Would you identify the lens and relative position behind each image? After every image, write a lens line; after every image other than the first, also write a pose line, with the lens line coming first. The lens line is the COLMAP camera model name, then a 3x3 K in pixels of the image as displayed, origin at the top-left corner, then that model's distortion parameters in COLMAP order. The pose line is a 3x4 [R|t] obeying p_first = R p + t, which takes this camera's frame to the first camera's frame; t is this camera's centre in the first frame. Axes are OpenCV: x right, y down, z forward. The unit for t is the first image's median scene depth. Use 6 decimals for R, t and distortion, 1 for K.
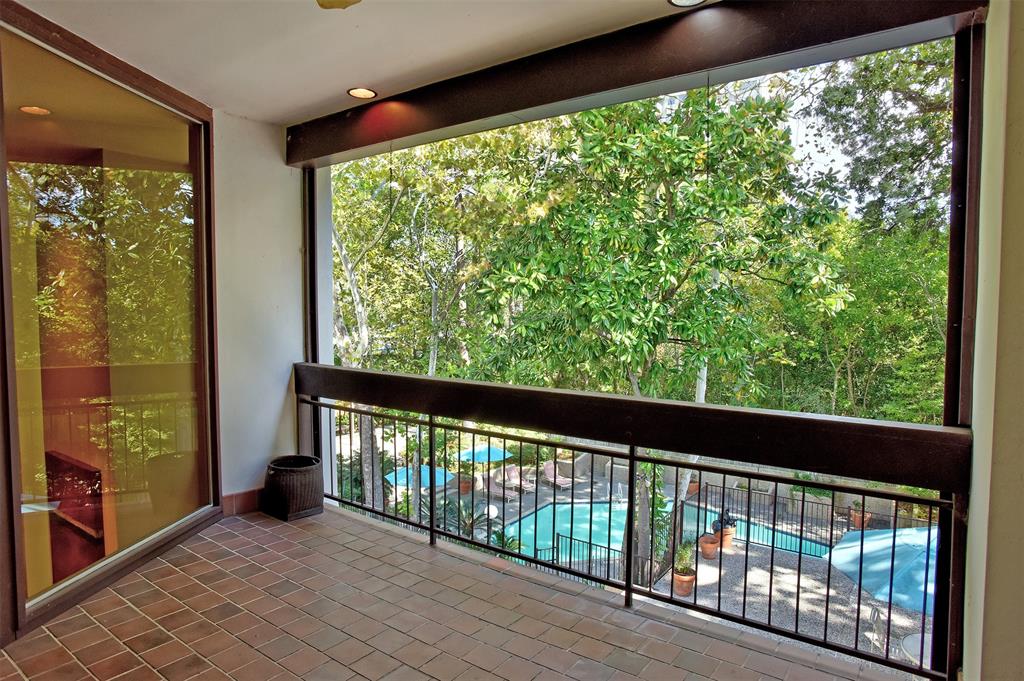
lens RADIAL K [[578.3, 0, 511.9], [0, 578.3, 336.0], [0, 0, 1]] dist [-0.101347, 0.060817]
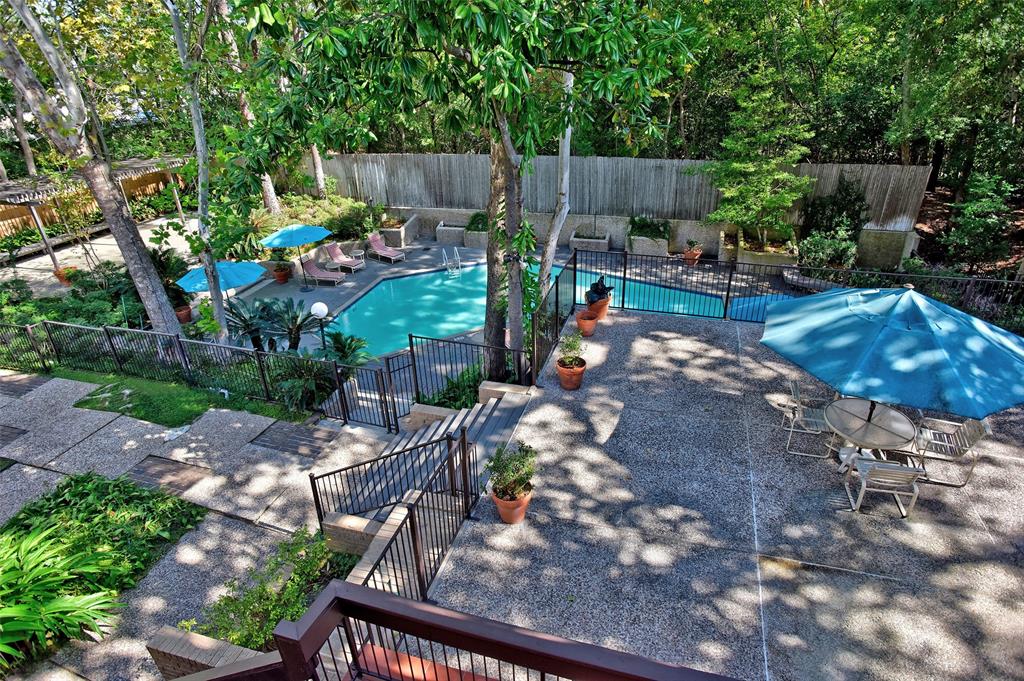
lens RADIAL K [[582.1, 0, 528.9], [0, 582.1, 337.7], [0, 0, 1]] dist [-0.084302, 0.039503]
pose [[0.939331, -0.177345, 0.293608, -0.003423], [0.042133, 0.909143, 0.414346, 0.011578], [-0.340414, -0.376838, 0.861459, 0.157789]]
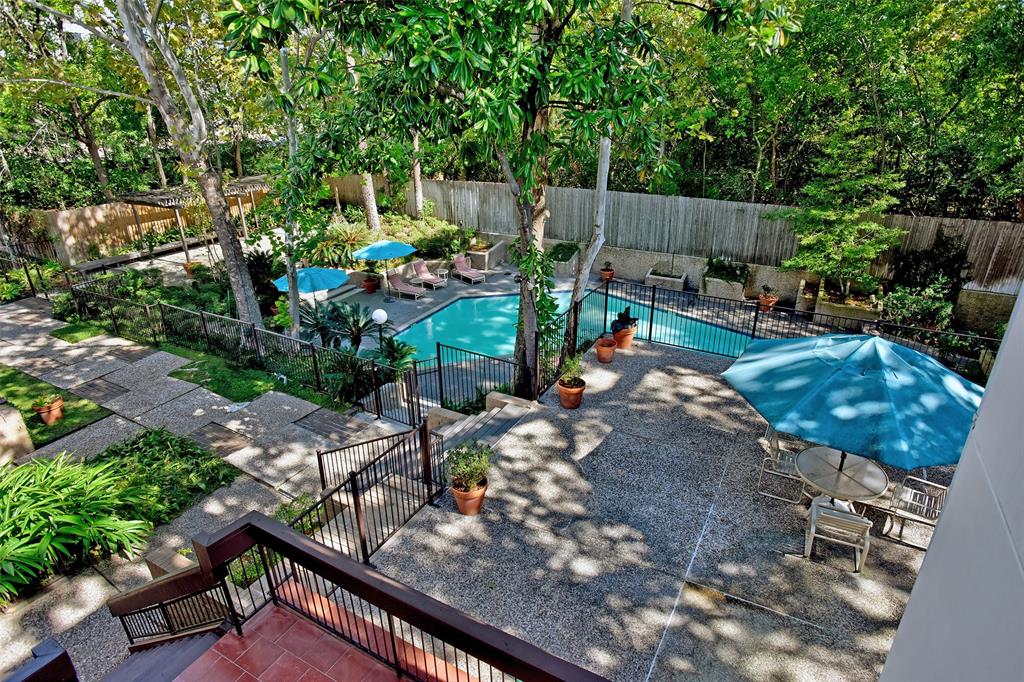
lens RADIAL K [[578.3, 0, 511.9], [0, 578.3, 336.5], [0, 0, 1]] dist [-0.101347, 0.060817]
pose [[0.991830, -0.062758, 0.111061, 0.063370], [0.019077, 0.933794, 0.357303, 0.013515], [-0.126132, -0.352265, 0.927362, 0.110086]]
